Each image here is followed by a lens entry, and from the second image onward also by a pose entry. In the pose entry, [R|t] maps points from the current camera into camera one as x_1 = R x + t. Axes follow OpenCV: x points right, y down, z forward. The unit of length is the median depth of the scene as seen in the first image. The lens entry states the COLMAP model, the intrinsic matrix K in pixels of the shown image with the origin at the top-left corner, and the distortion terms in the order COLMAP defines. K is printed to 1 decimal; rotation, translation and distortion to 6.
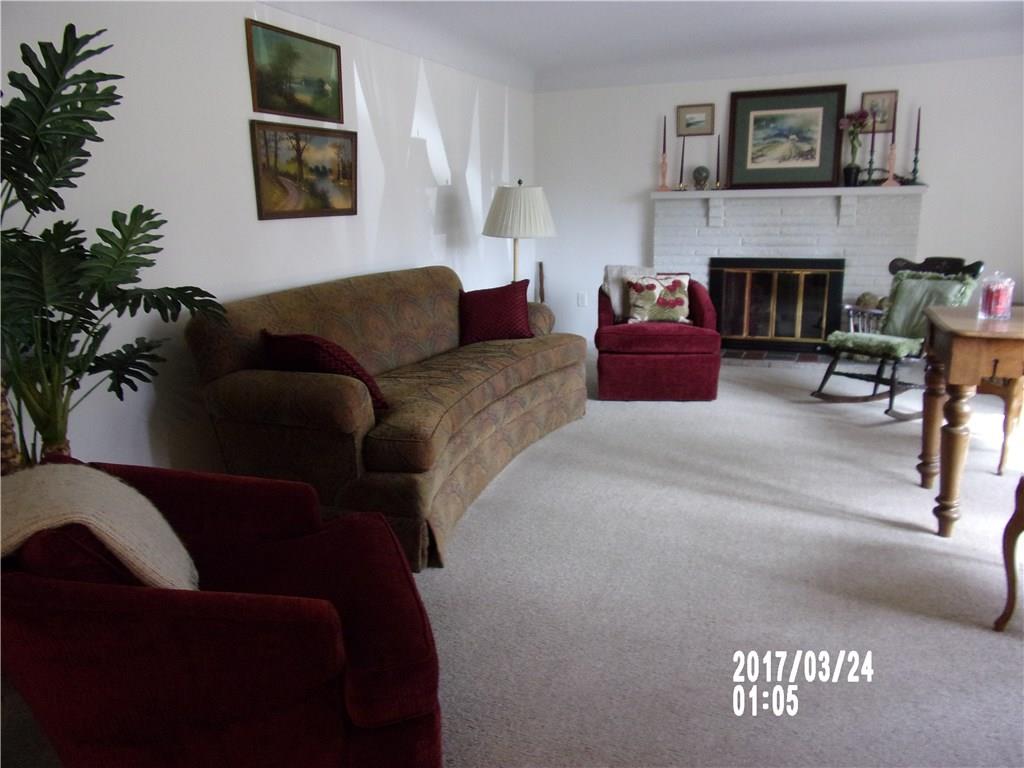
lens RADIAL K [[773.0, 0, 505.6], [0, 773.0, 390.2], [0, 0, 1]] dist [-0.022898, 0.012742]
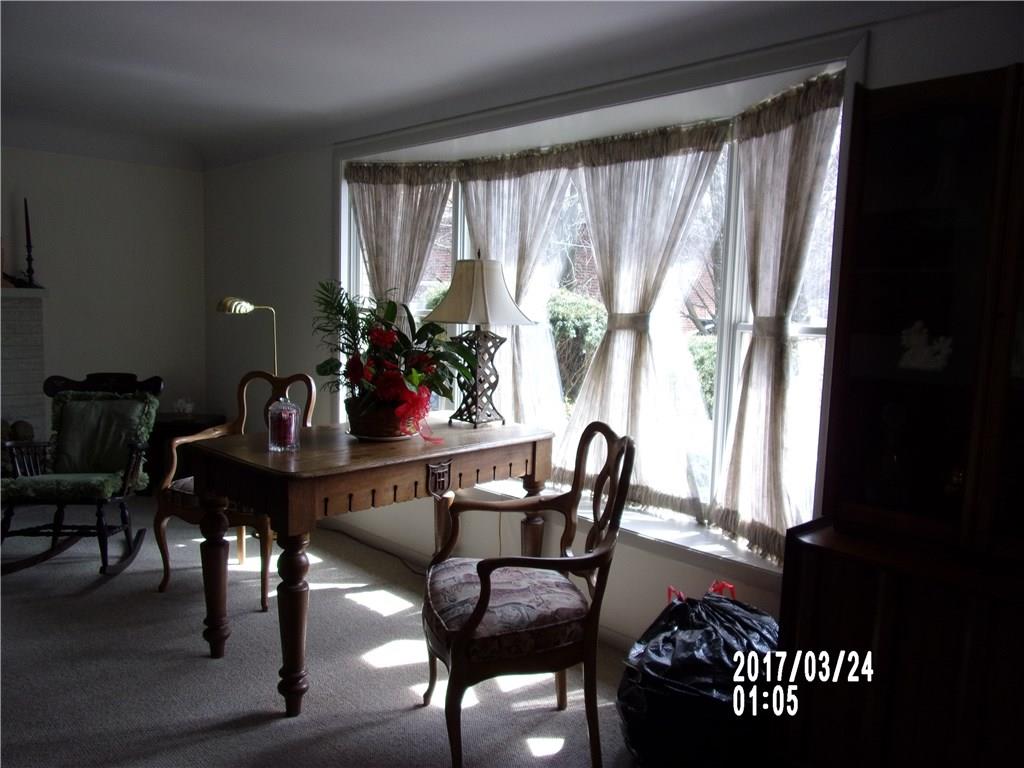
lens RADIAL K [[773.0, 0, 505.1], [0, 773.0, 387.5], [0, 0, 1]] dist [-0.022898, 0.012742]
pose [[0.394128, -0.065036, 0.916752, -0.042658], [0.177962, 0.984014, -0.006701, -0.057624], [-0.901661, 0.165788, 0.399401, 0.201542]]
